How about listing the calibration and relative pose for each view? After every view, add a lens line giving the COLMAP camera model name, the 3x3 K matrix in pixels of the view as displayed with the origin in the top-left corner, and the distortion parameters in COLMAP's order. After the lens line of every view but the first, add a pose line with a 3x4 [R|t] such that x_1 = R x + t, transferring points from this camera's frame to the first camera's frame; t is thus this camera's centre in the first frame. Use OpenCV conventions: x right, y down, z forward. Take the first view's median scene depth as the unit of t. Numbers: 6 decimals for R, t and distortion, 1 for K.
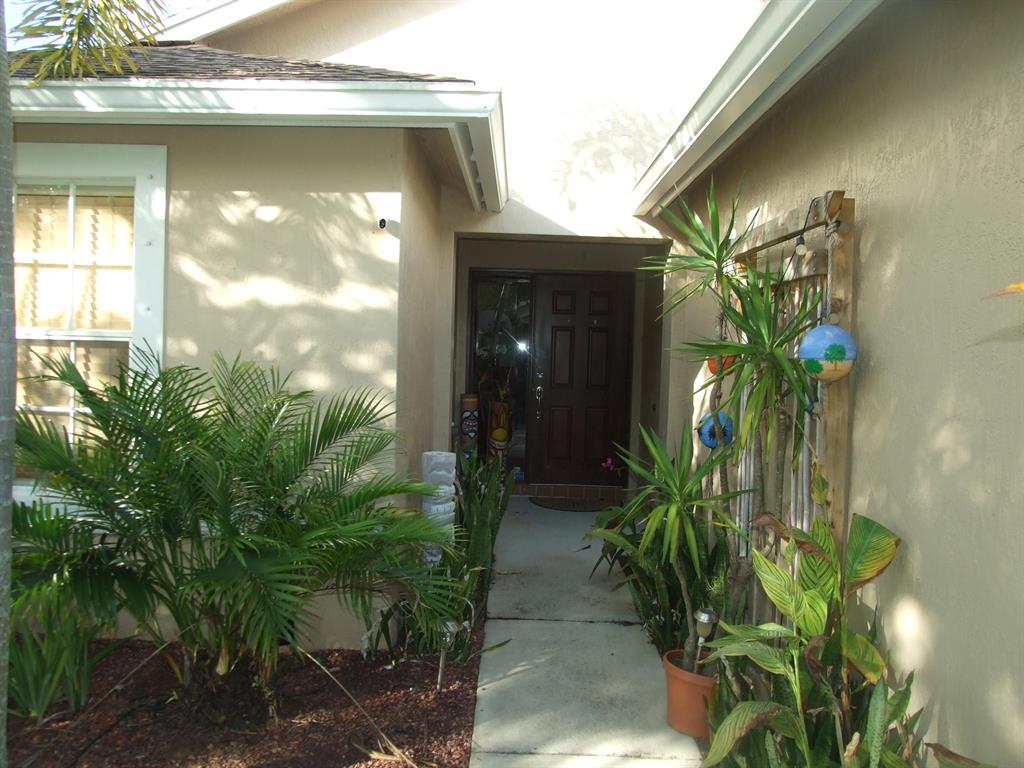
lens RADIAL K [[824.0, 0, 490.0], [0, 824.0, 386.7], [0, 0, 1]] dist [-0.054897, 0.046373]
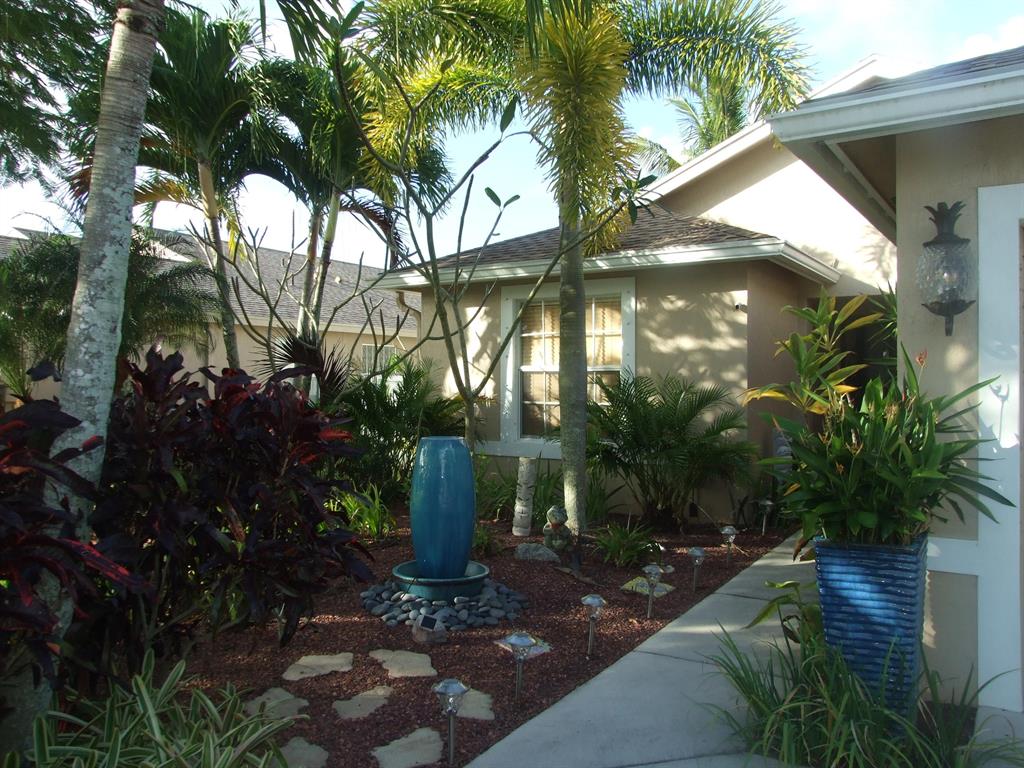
lens RADIAL K [[824.0, 0, 507.0], [0, 824.0, 394.9], [0, 0, 1]] dist [-0.054897, 0.046373]
pose [[0.859712, -0.023703, -0.510229, 0.388783], [0.001360, 0.999025, -0.044119, 0.101035], [0.510777, 0.037236, 0.858906, -0.967966]]
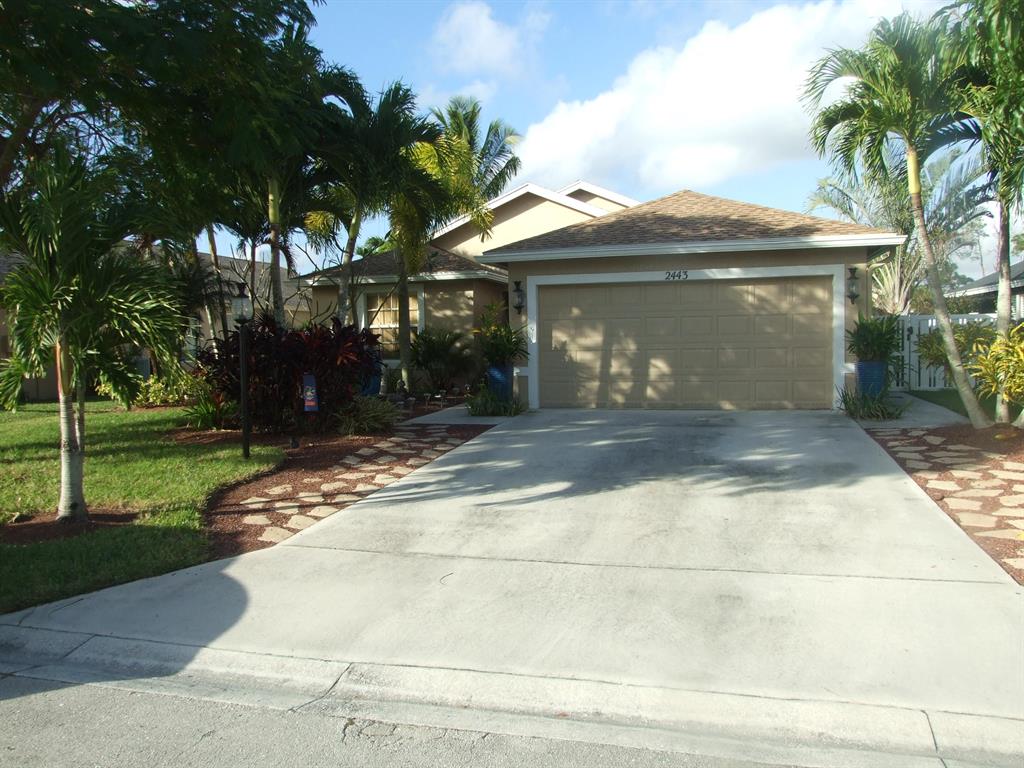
lens RADIAL K [[824.0, 0, 508.7], [0, 824.0, 382.9], [0, 0, 1]] dist [-0.054897, 0.046373]
pose [[0.973679, -0.032668, -0.225569, 1.113081], [0.032853, 0.999456, -0.002935, 0.307252], [0.225542, -0.004553, 0.974223, -3.485183]]
